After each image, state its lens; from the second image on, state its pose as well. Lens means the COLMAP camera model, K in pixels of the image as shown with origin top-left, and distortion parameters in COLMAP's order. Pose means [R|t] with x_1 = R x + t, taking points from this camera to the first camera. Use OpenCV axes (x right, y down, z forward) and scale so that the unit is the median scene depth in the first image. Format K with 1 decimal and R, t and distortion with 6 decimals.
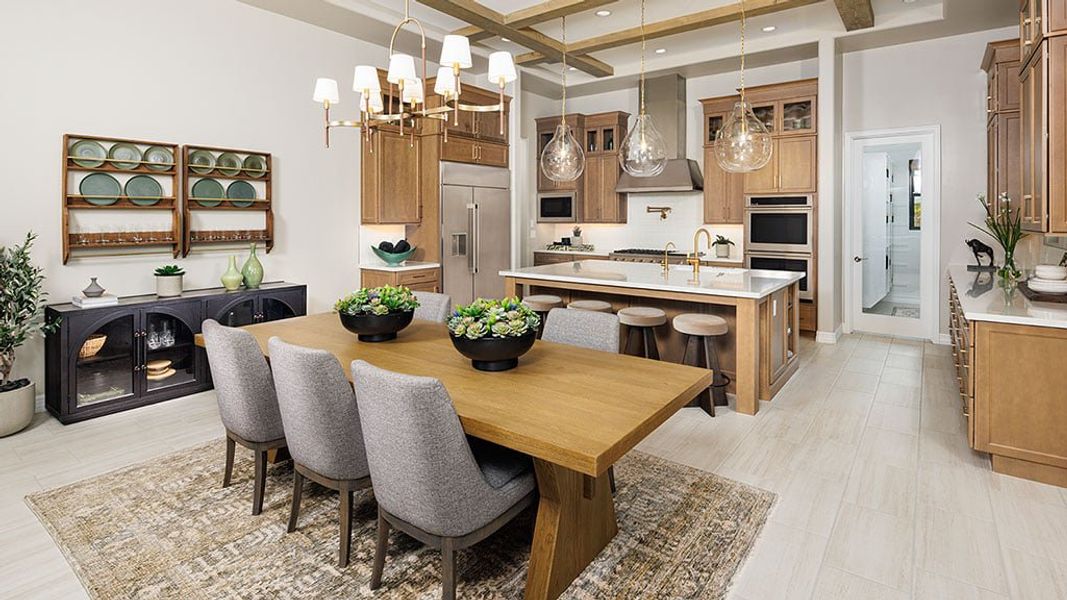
lens RADIAL K [[530.4, 0, 537.2], [0, 530.4, 219.0], [0, 0, 1]] dist [-0.001282, -0.000515]
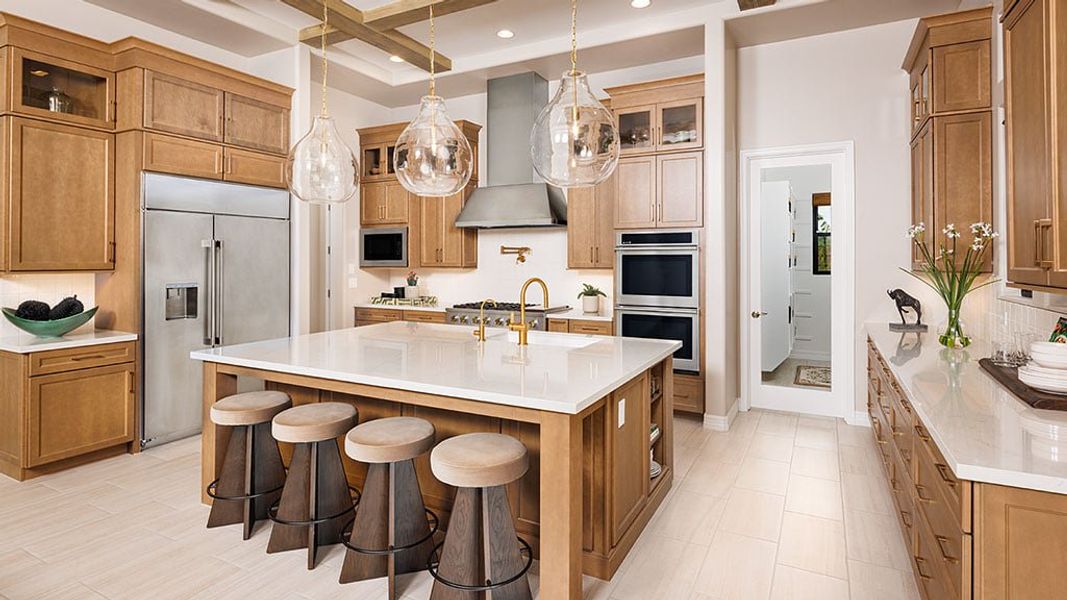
lens RADIAL K [[541.6, 0, 531.2], [0, 541.6, 254.9], [0, 0, 1]] dist [-0.001046, 0.000063]
pose [[0.990135, 0.000817, 0.140114, 0.169496], [0.000959, 0.999920, -0.012609, -0.001446], [-0.140113, 0.012619, 0.990055, 0.263887]]
